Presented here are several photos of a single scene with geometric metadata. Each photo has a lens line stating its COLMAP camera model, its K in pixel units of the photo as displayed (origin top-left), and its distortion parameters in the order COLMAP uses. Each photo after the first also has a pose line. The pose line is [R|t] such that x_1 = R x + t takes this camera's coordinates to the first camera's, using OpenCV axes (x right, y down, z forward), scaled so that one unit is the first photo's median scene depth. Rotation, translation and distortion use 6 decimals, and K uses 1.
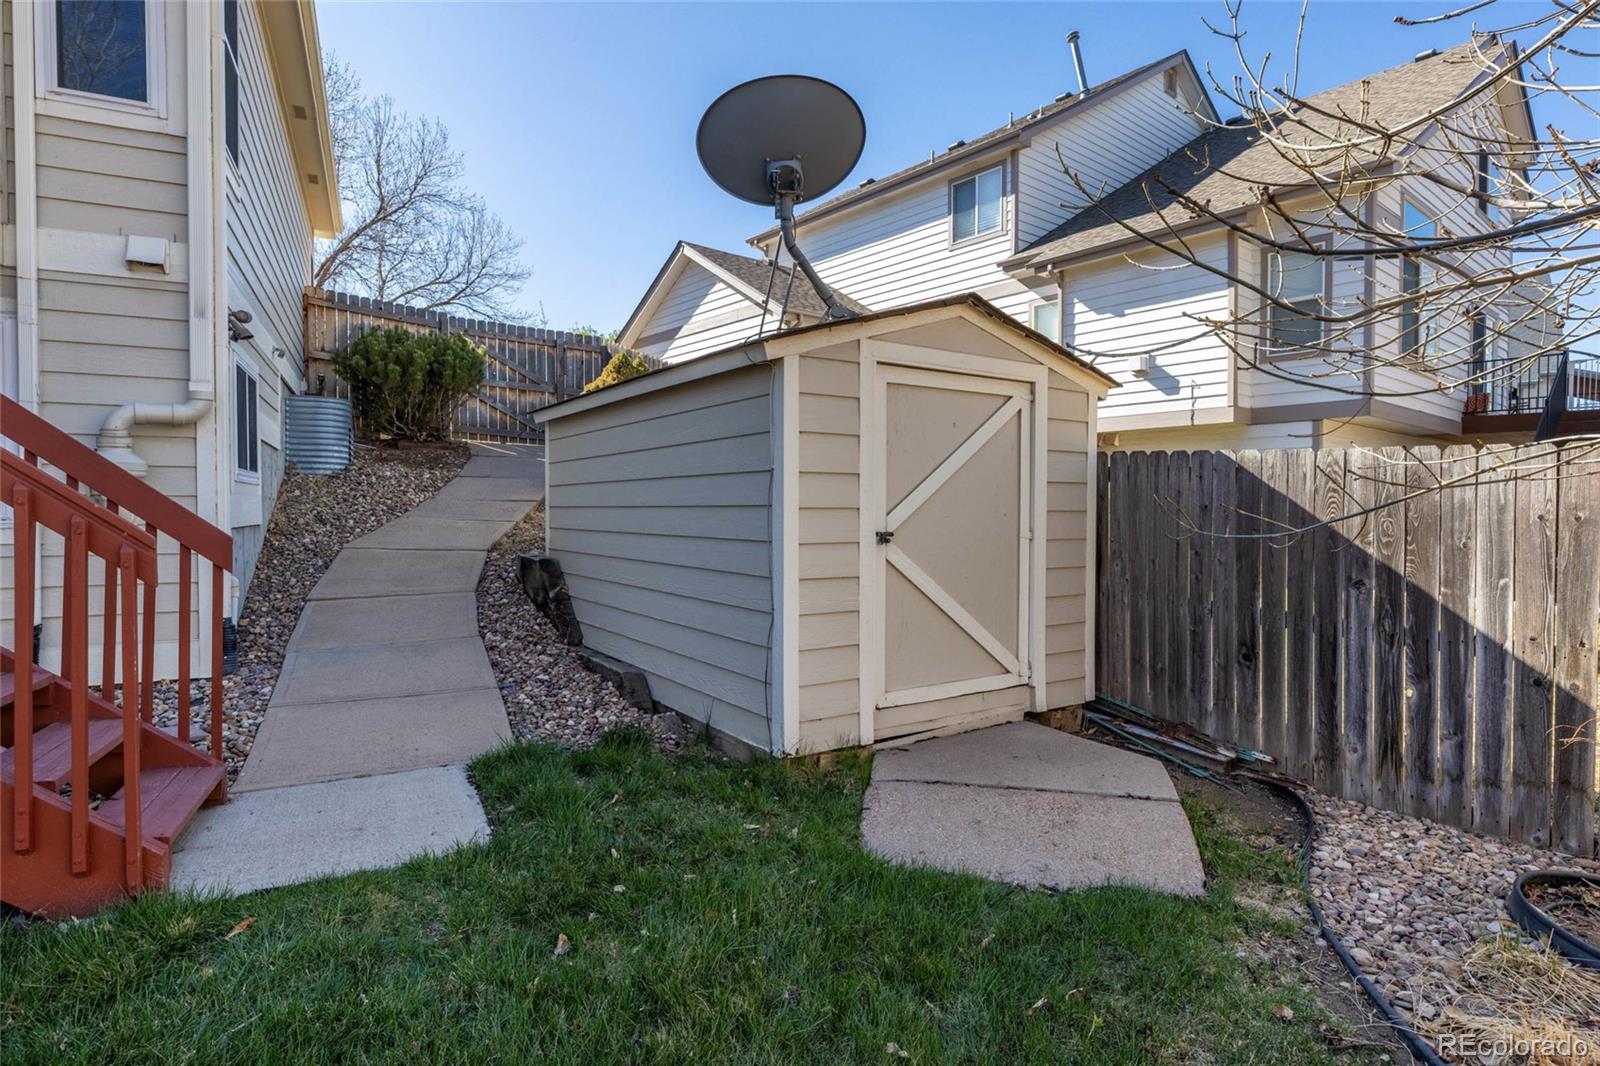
lens RADIAL K [[805.3, 0, 800.0], [0, 805.3, 533.0], [0, 0, 1]] dist [-0.042449, 0.010171]
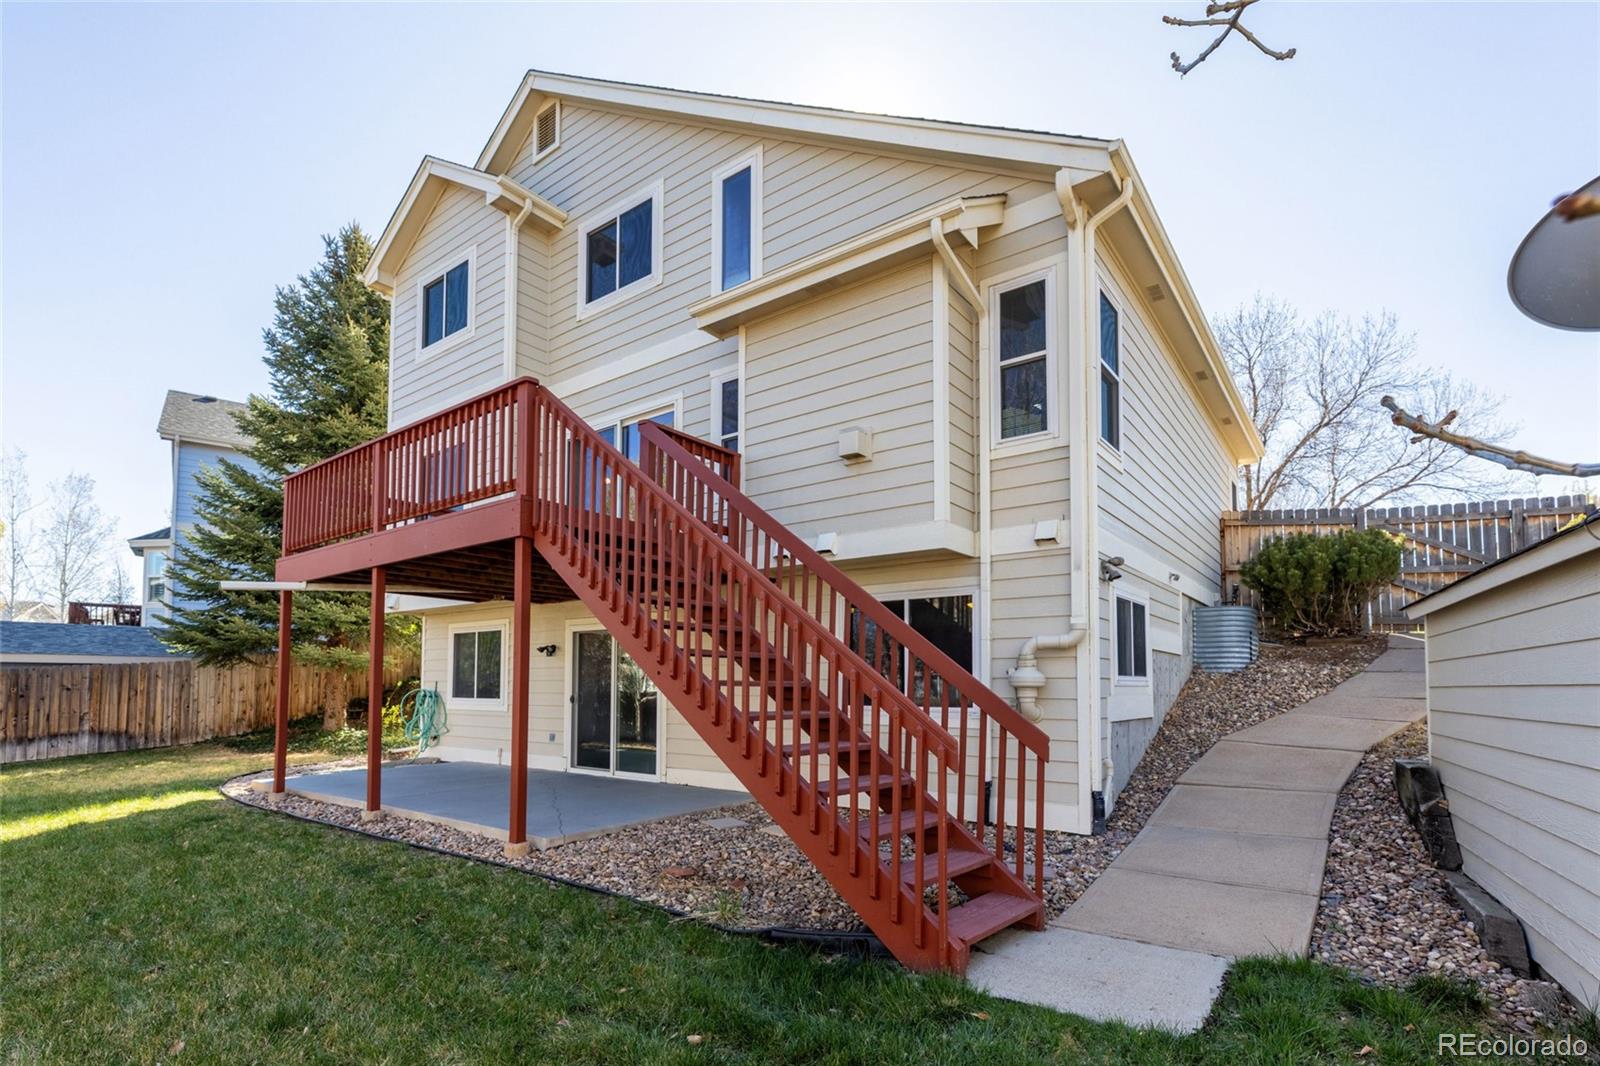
lens RADIAL K [[749.1, 0, 889.8], [0, 749.1, 649.2], [0, 0, 1]] dist [0.001861, 0.000261]
pose [[0.496815, -0.035509, -0.867130, 0.133149], [-0.039985, 0.997165, -0.063743, -0.024021], [0.866935, 0.066341, 0.493986, 0.043793]]
